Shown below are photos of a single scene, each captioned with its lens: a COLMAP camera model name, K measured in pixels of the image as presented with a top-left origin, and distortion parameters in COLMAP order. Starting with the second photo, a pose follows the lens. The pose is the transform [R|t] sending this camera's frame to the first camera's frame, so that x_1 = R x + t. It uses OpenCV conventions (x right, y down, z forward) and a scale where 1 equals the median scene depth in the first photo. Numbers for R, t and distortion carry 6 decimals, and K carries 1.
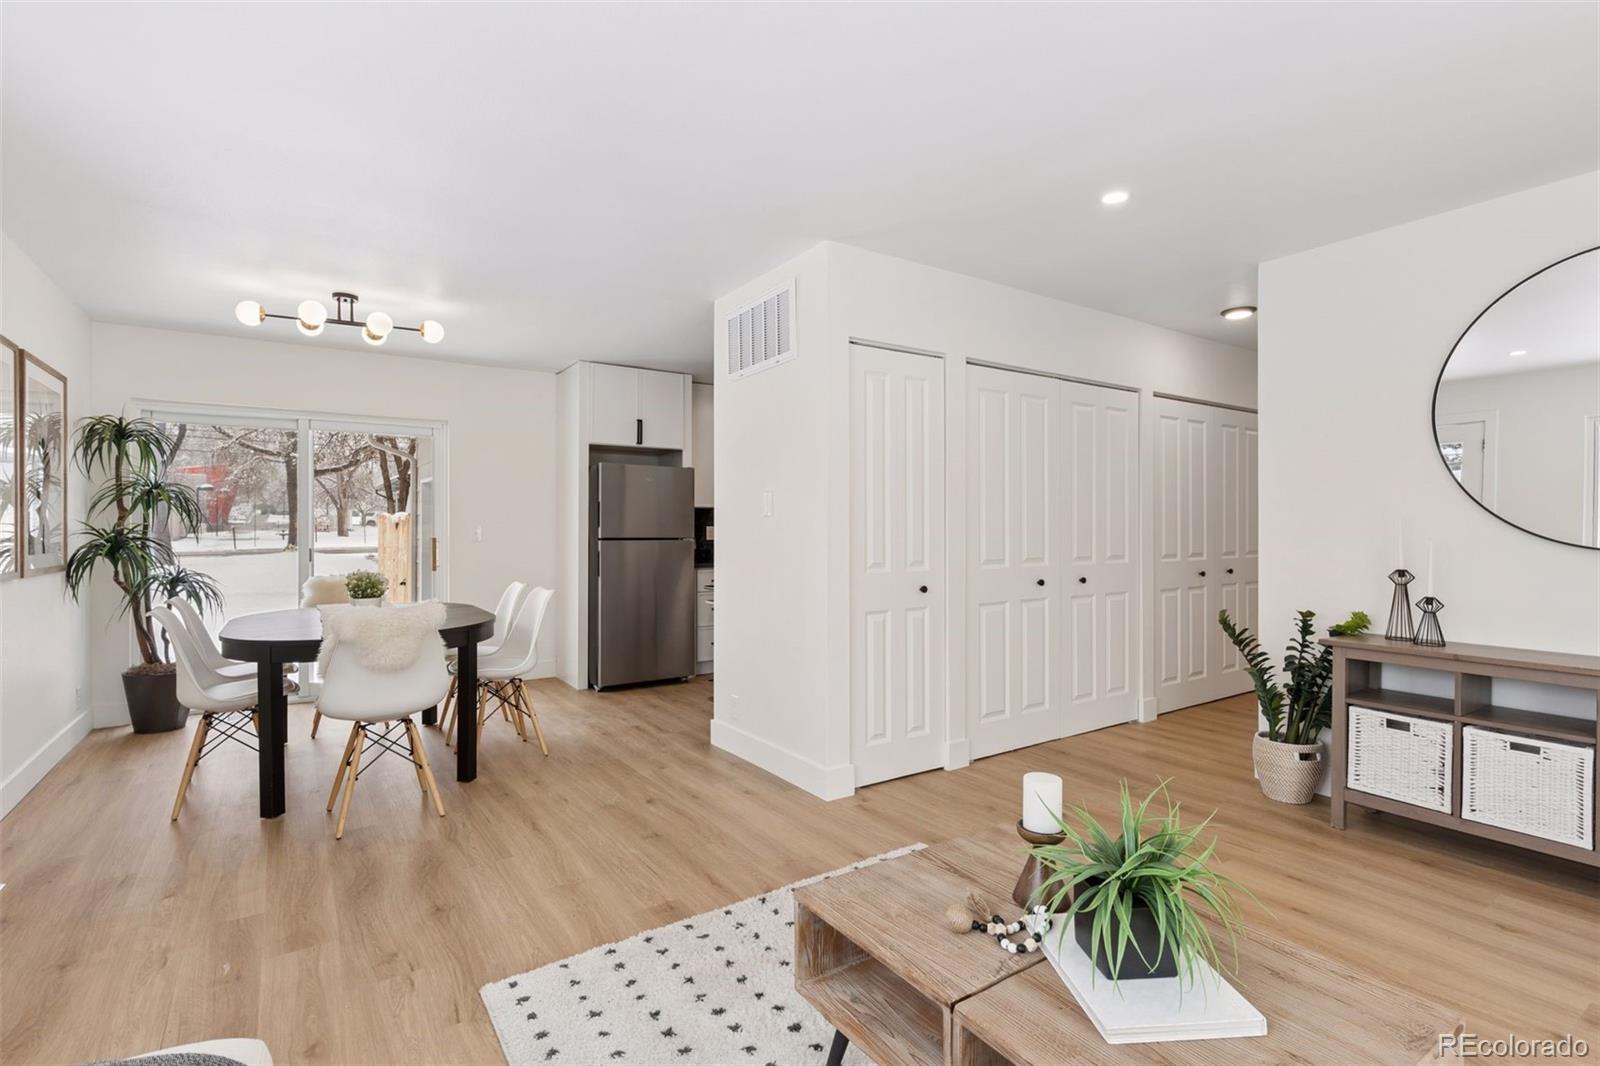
lens RADIAL K [[760.6, 0, 800.0], [0, 760.6, 533.0], [0, 0, 1]] dist [0.000794, 0.000158]
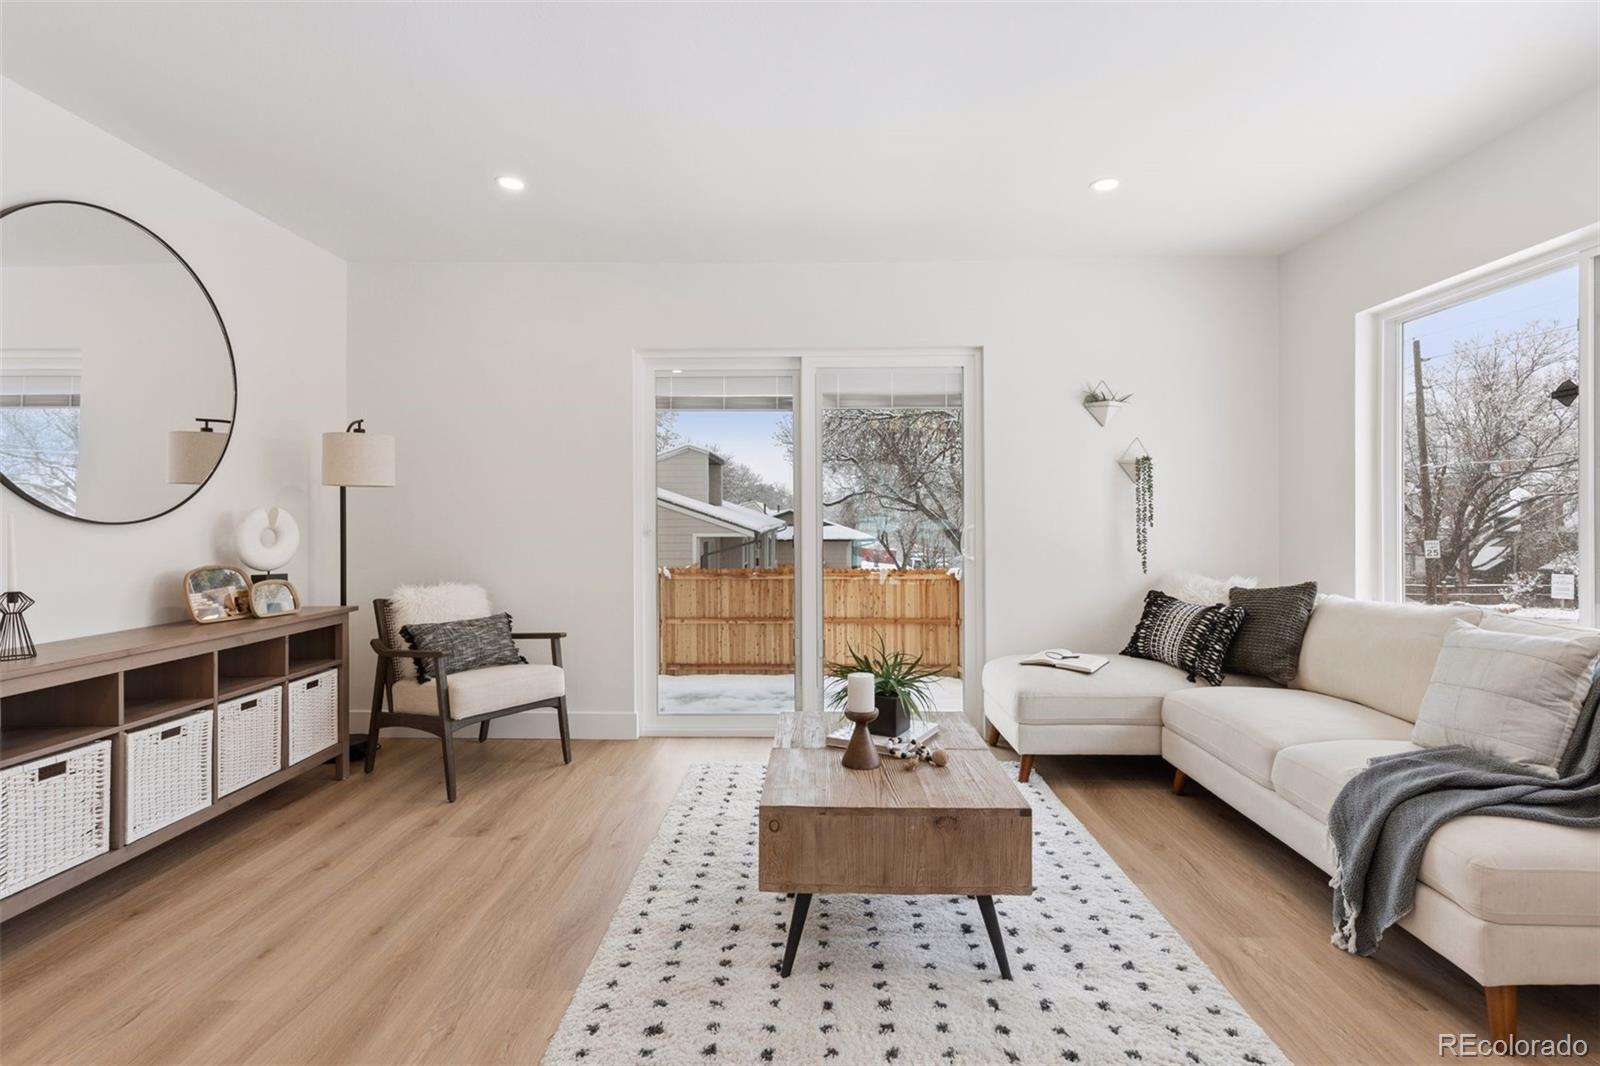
lens RADIAL K [[760.6, 0, 800.0], [0, 760.6, 533.0], [0, 0, 1]] dist [0.000794, 0.000158]
pose [[-0.817367, -0.005810, 0.576088, -0.213417], [0.005746, 0.999817, 0.018237, 0.020441], [-0.576088, 0.018217, -0.817184, 1.239659]]
